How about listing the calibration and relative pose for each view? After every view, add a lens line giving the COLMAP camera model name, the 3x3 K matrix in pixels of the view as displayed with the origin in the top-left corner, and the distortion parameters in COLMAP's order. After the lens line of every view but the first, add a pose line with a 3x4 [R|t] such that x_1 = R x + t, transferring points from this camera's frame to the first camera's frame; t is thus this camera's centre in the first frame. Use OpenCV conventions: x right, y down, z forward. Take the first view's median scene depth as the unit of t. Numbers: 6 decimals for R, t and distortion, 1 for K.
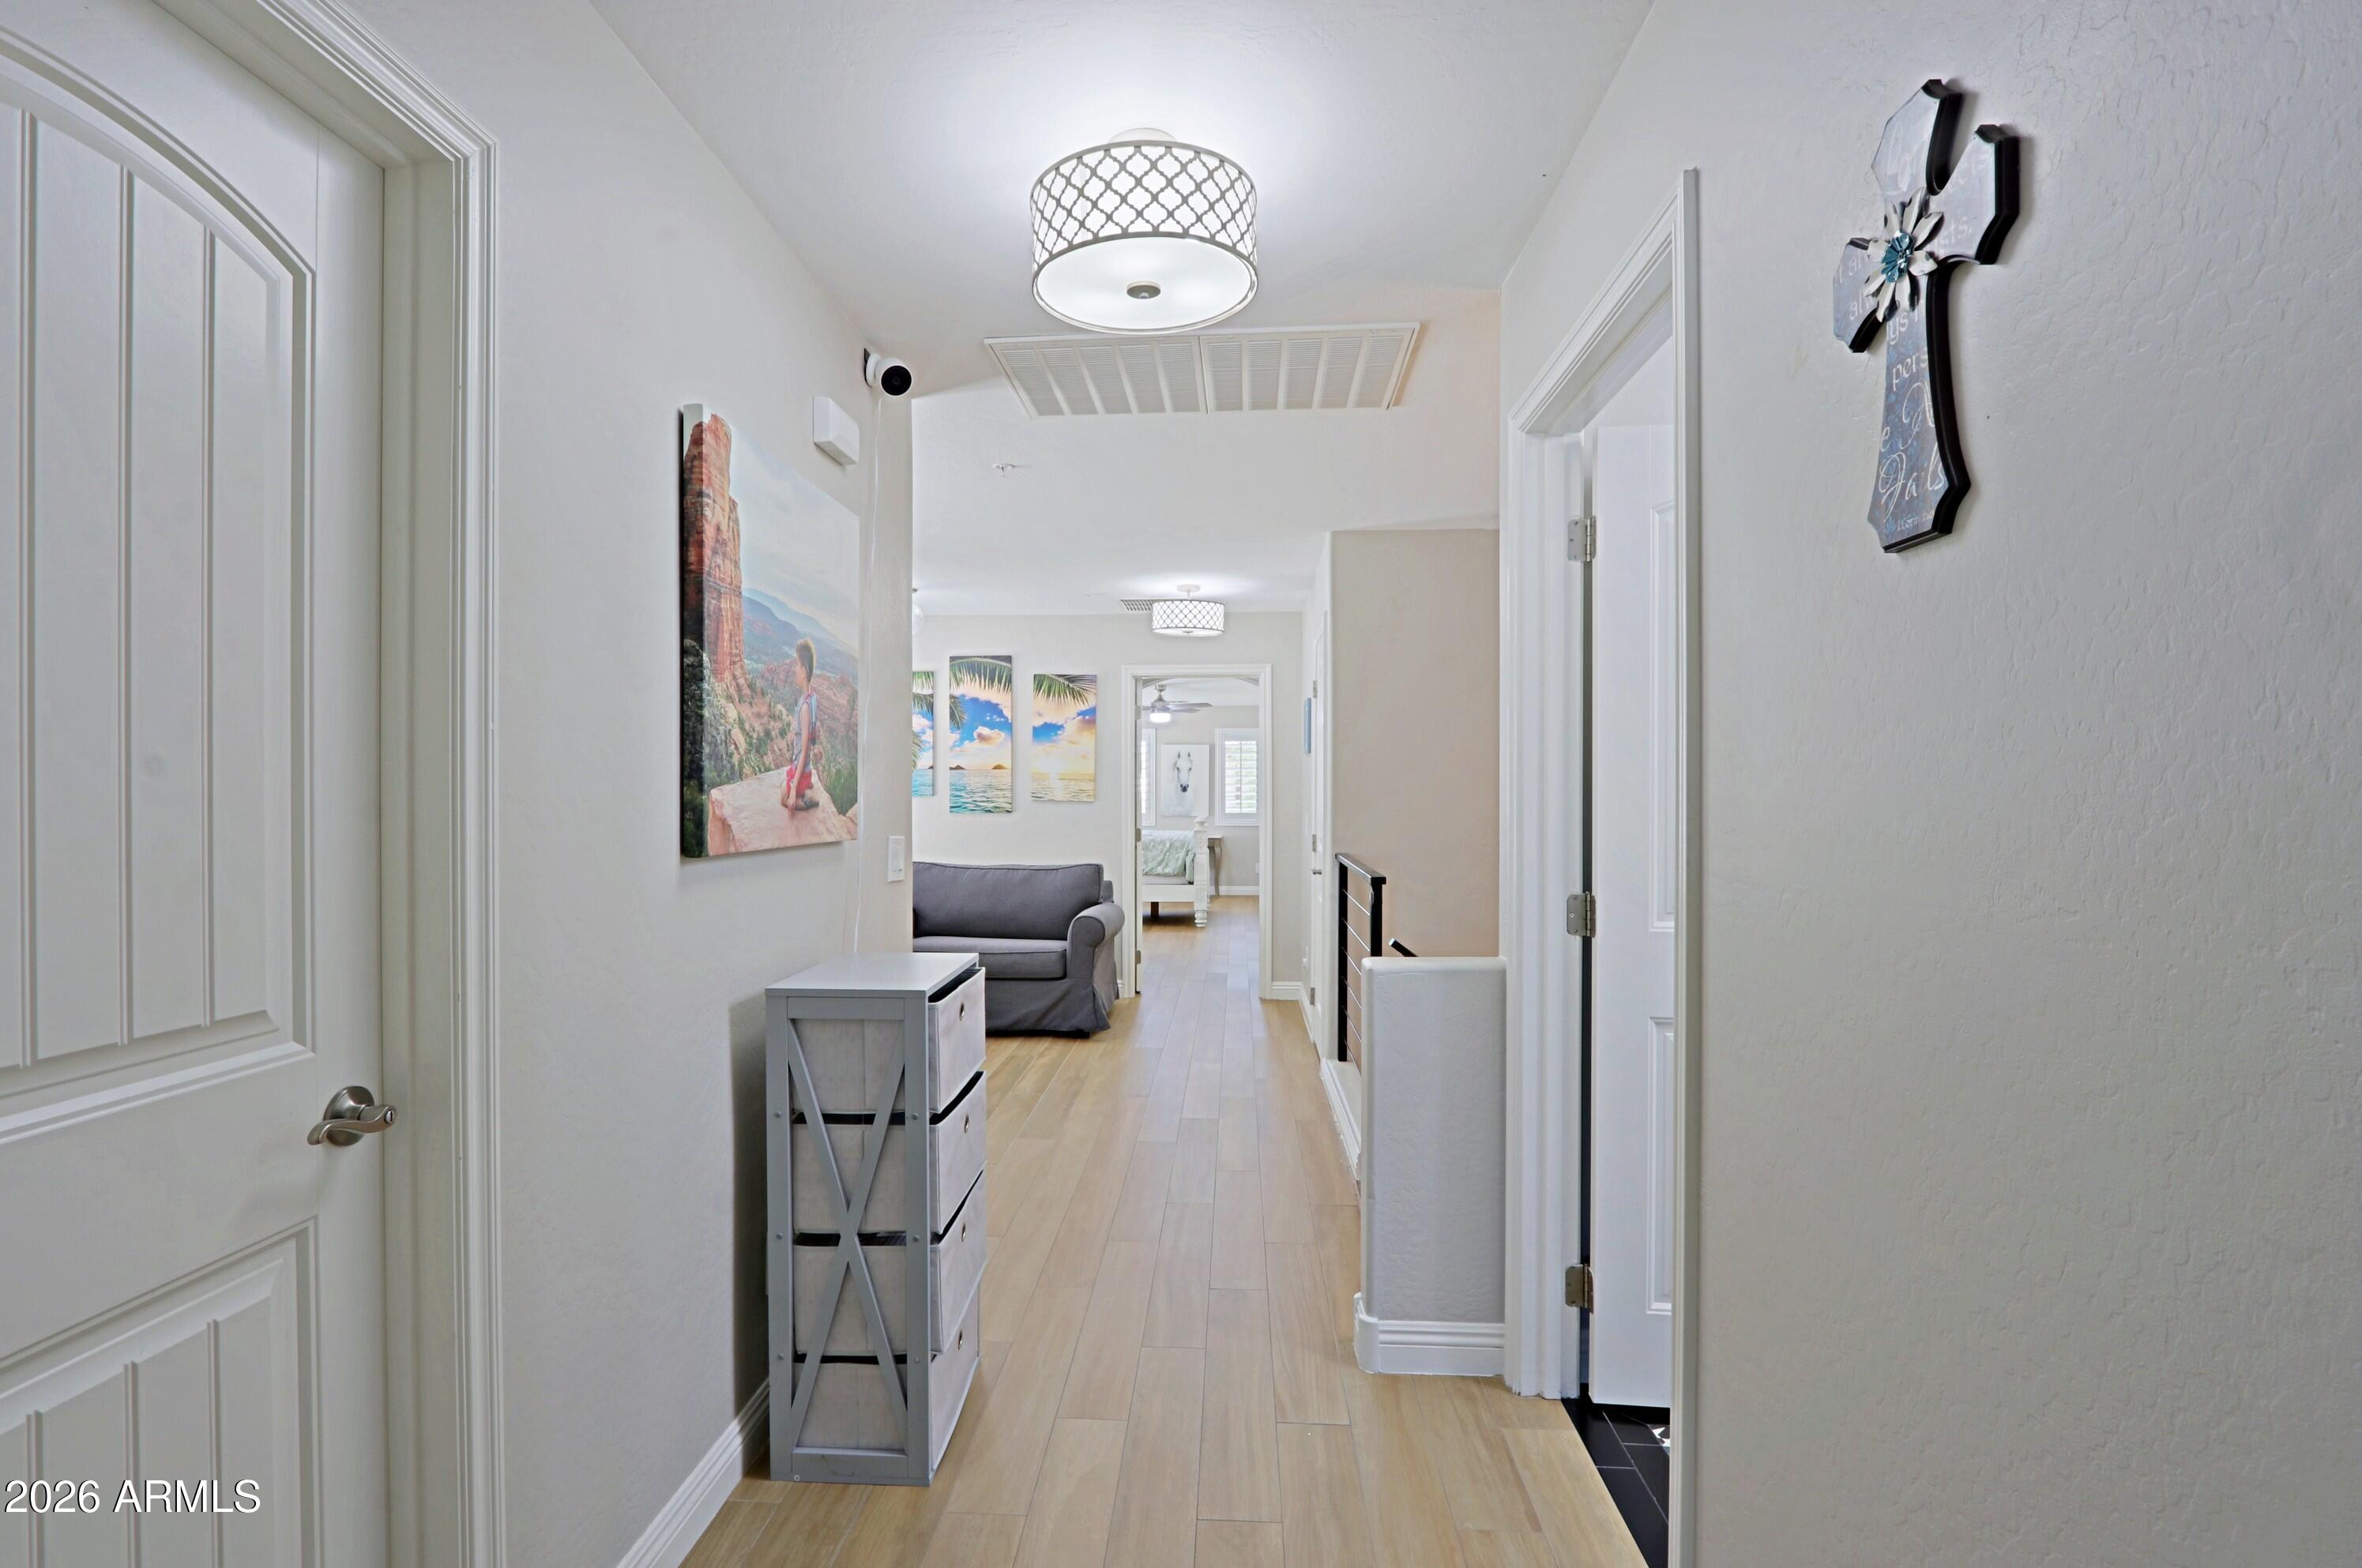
lens RADIAL K [[1079.6, 0, 1176.4], [0, 1079.6, 794.9], [0, 0, 1]] dist [-0.022228, 0.005328]
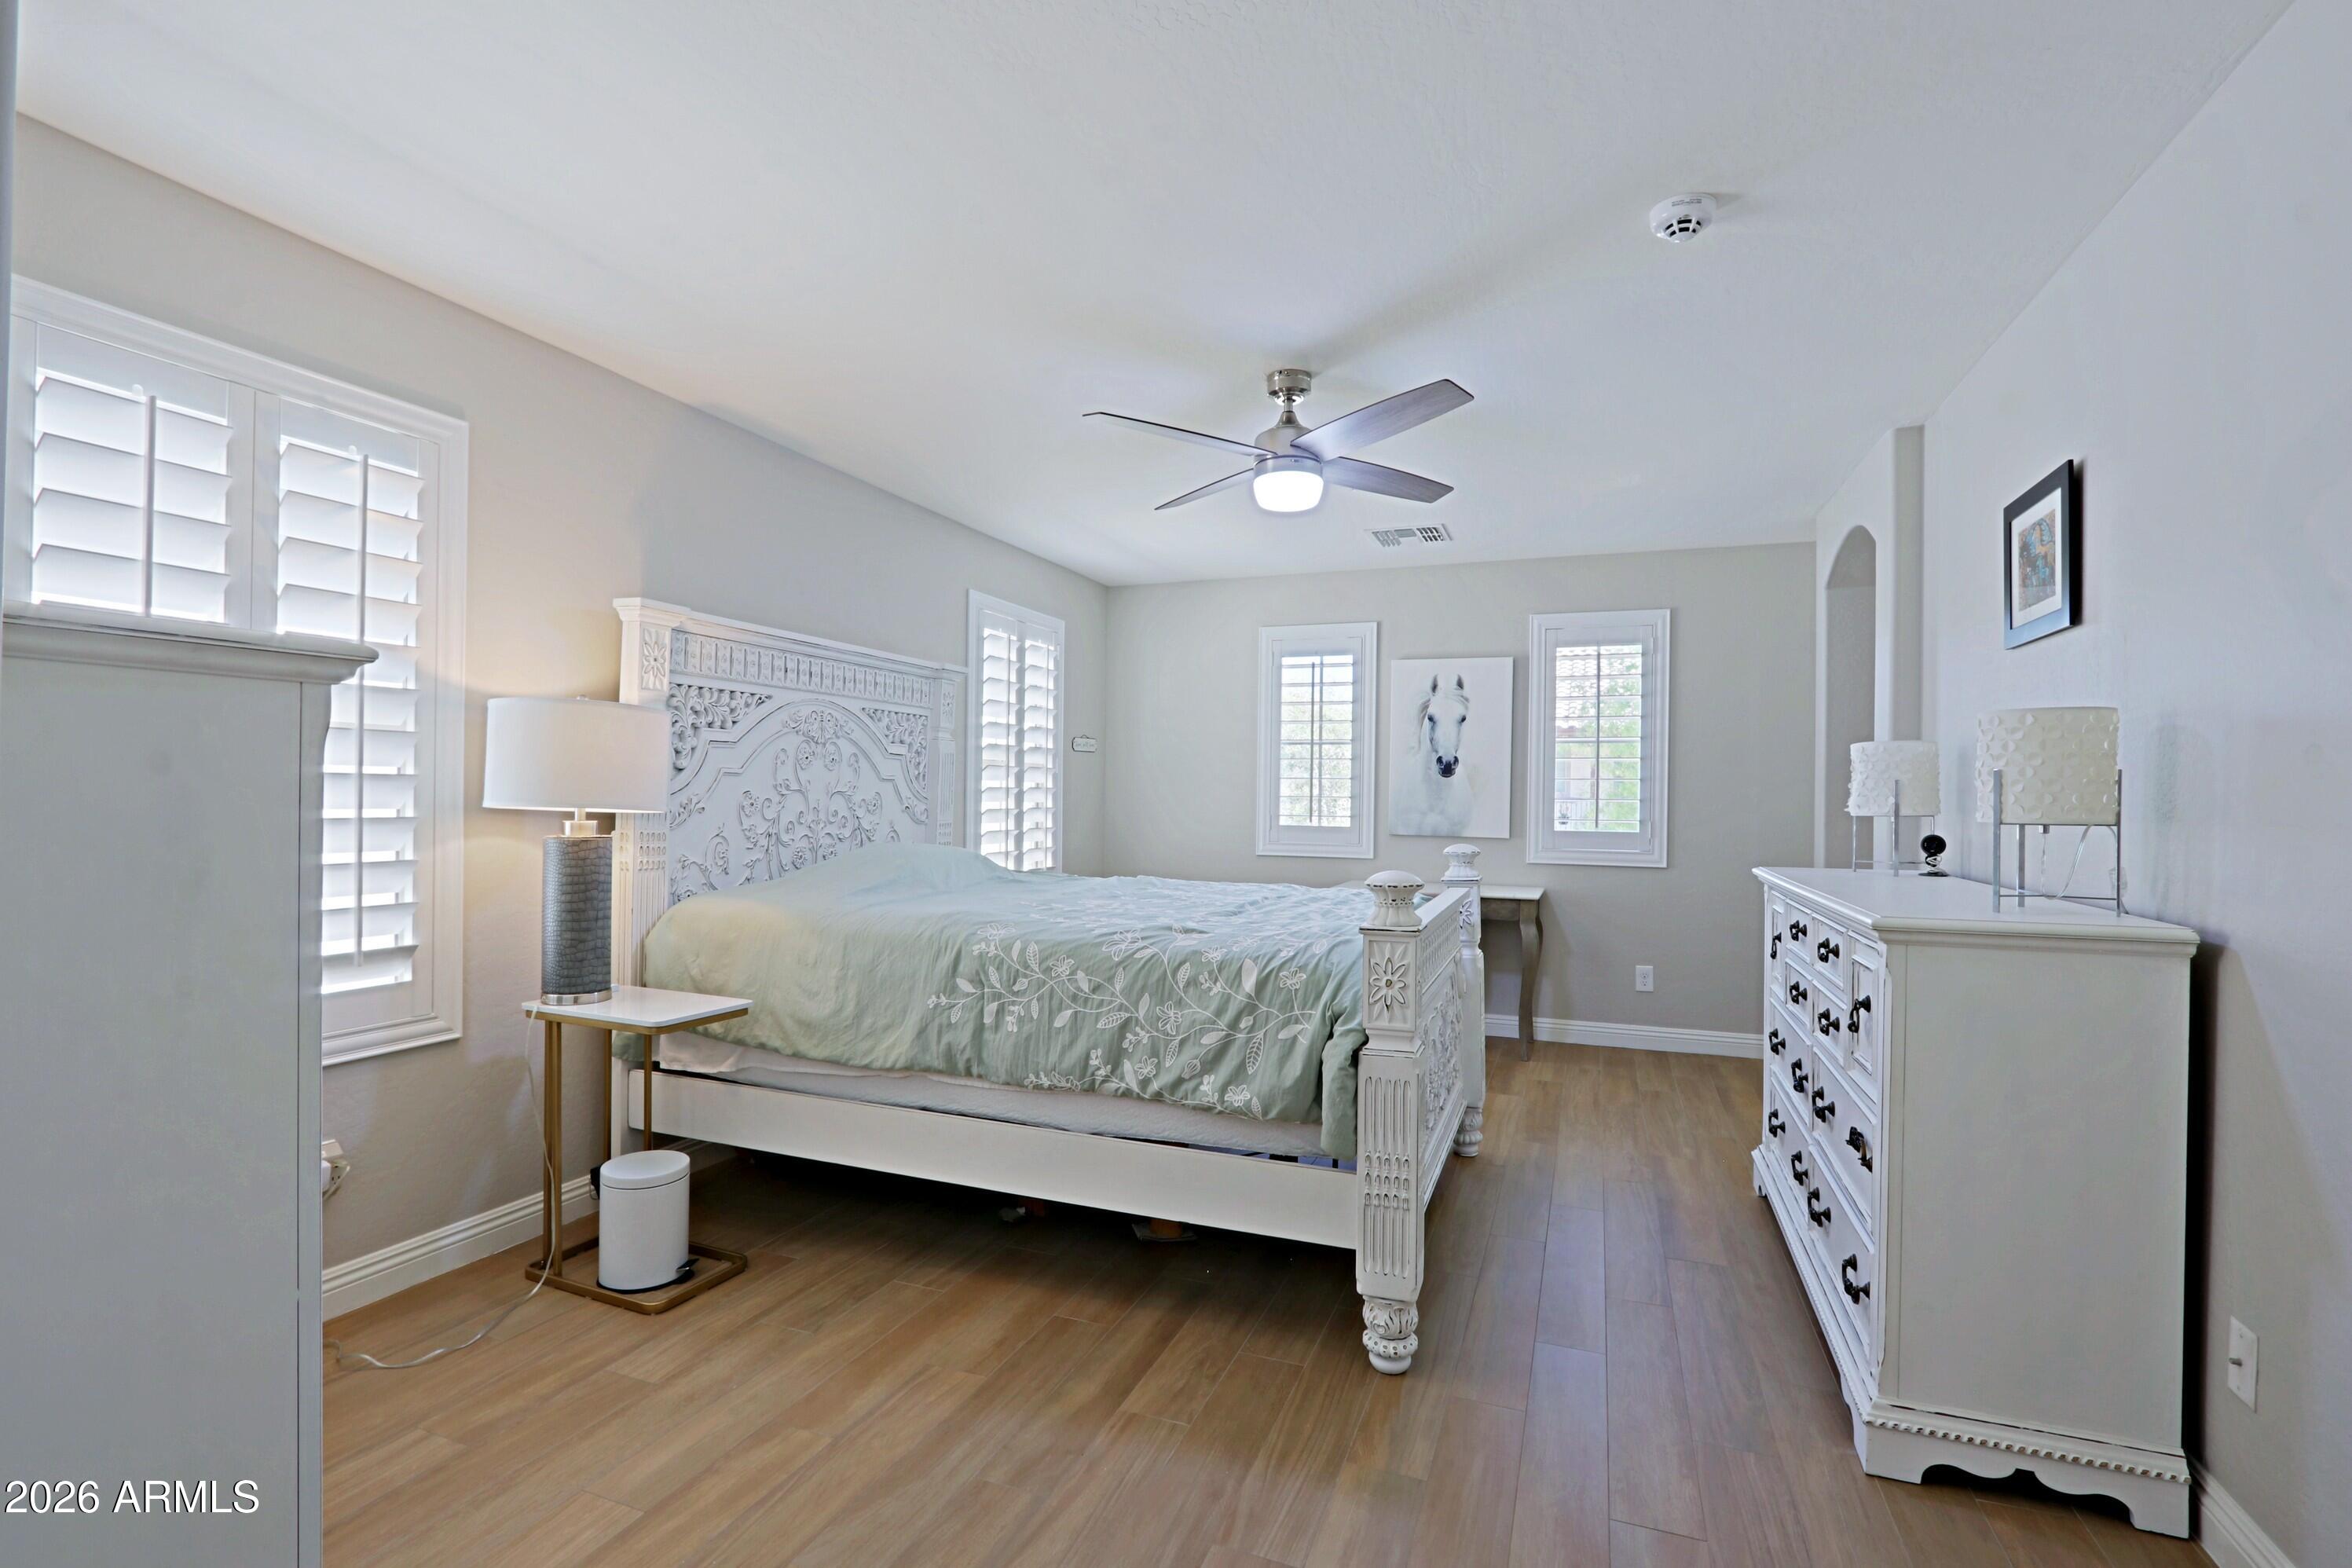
lens RADIAL K [[1075.1, 0, 1178.4], [0, 1075.1, 802.1], [0, 0, 1]] dist [-0.022228, 0.005328]
pose [[0.950998, 0.010151, -0.309029, 0.037398], [-0.009045, 0.999947, 0.005013, 0.006114], [0.309064, -0.001972, 0.951039, 0.614718]]
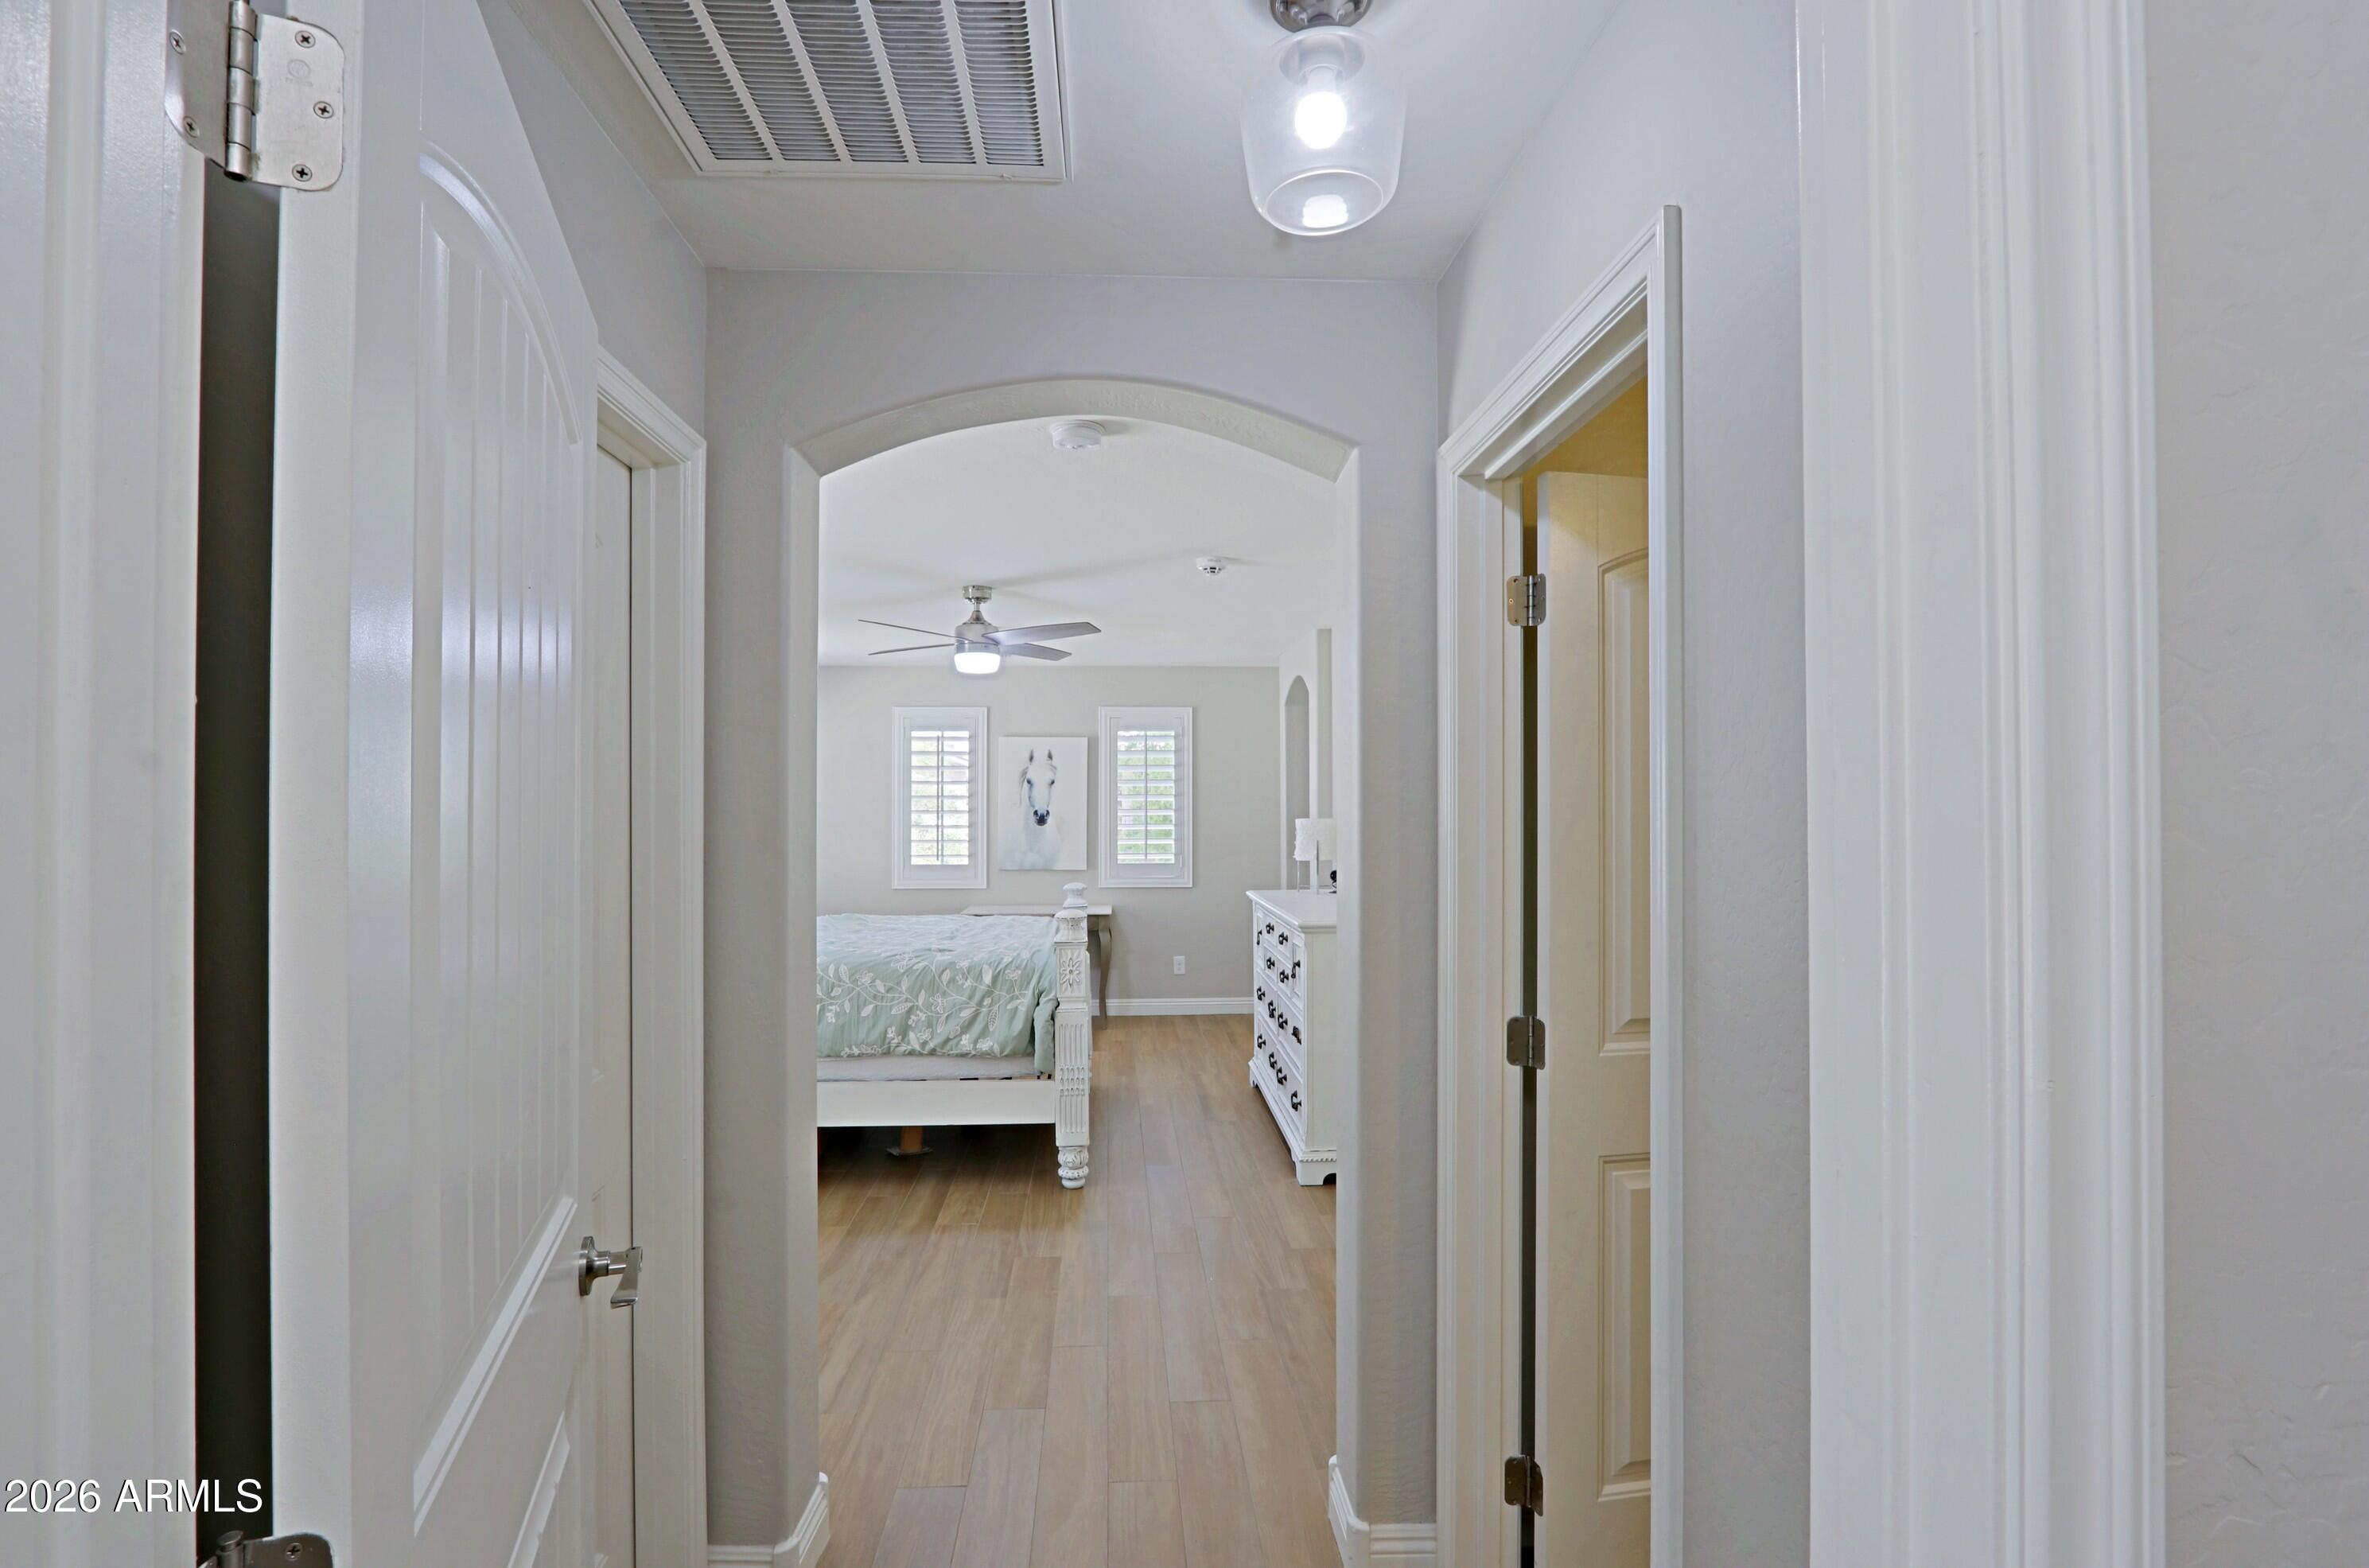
lens RADIAL K [[1082.9, 0, 1176.6], [0, 1082.9, 784.5], [0, 0, 1]] dist [-0.022228, 0.005328]
pose [[0.992921, -0.000738, 0.118771, 0.010642], [0.003321, 0.999762, -0.021553, -0.011400], [-0.118727, 0.021795, 0.992688, 0.475243]]
